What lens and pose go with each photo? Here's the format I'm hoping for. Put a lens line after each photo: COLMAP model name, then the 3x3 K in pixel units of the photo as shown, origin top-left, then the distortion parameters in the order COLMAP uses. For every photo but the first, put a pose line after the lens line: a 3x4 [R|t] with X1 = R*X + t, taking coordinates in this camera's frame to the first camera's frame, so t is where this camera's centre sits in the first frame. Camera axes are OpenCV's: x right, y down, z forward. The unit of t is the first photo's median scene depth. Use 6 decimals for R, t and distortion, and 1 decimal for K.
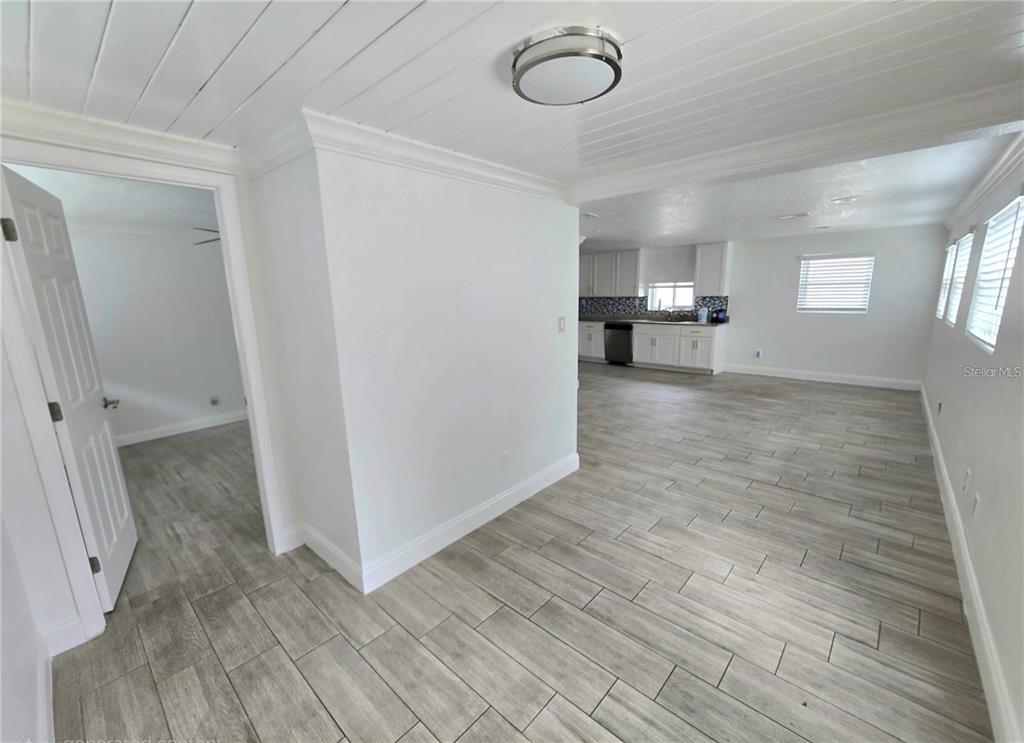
lens RADIAL K [[423.3, 0, 514.9], [0, 423.3, 379.5], [0, 0, 1]] dist [-0.002253, 0.000191]
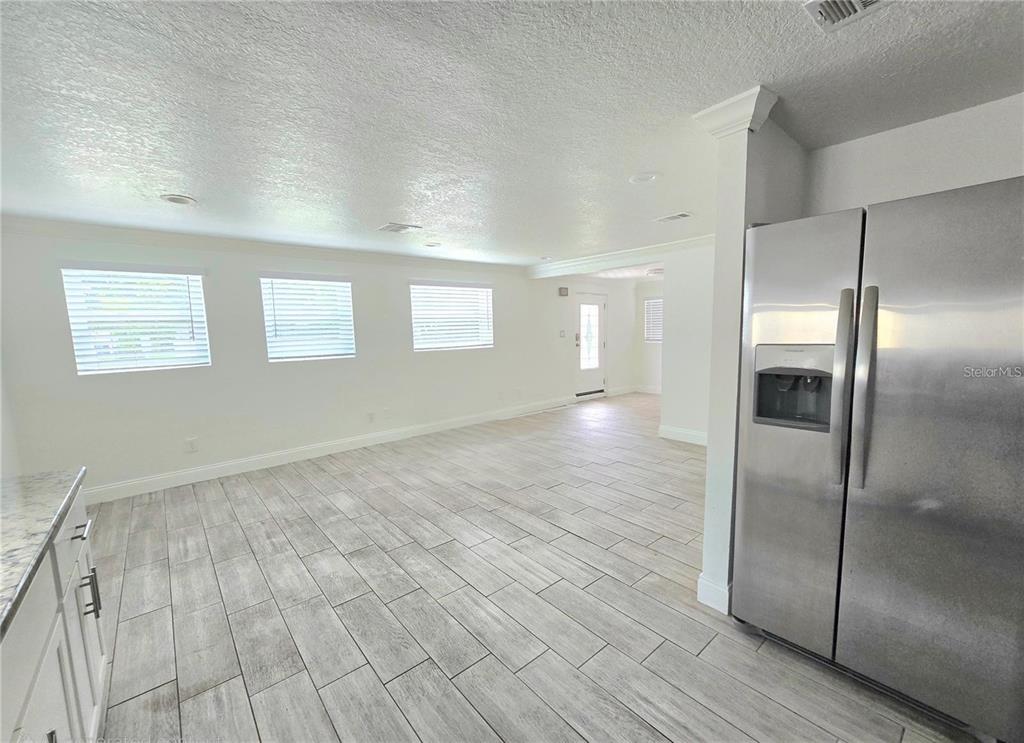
lens RADIAL K [[423.3, 0, 511.5], [0, 423.3, 376.4], [0, 0, 1]] dist [-0.002253, 0.000191]
pose [[-0.989663, 0.032944, 0.139575, 0.390467], [0.074564, 0.949564, 0.304580, -0.407809], [-0.122501, 0.311839, -0.942205, 2.099025]]
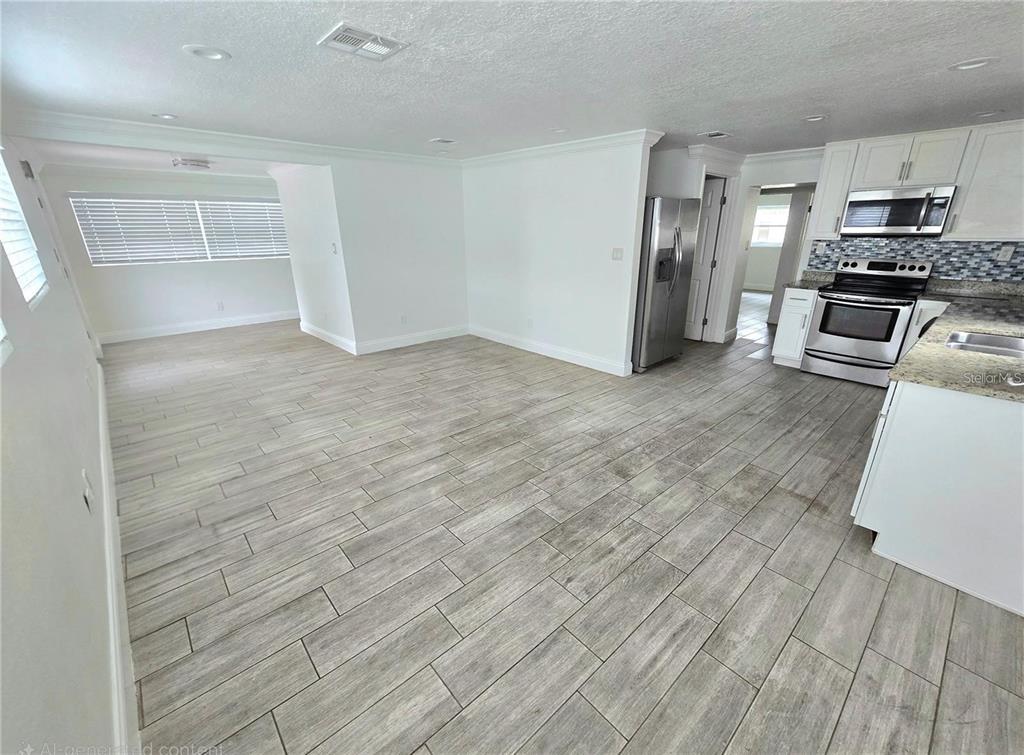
lens RADIAL K [[432.0, 0, 515.0], [0, 432.0, 380.8], [0, 0, 1]] dist [0.002574, -0.000144]
pose [[-0.100914, 0.351749, -0.930639, 1.333625], [-0.196018, 0.910049, 0.365222, -0.315933], [0.975394, 0.219278, -0.022887, 1.411979]]
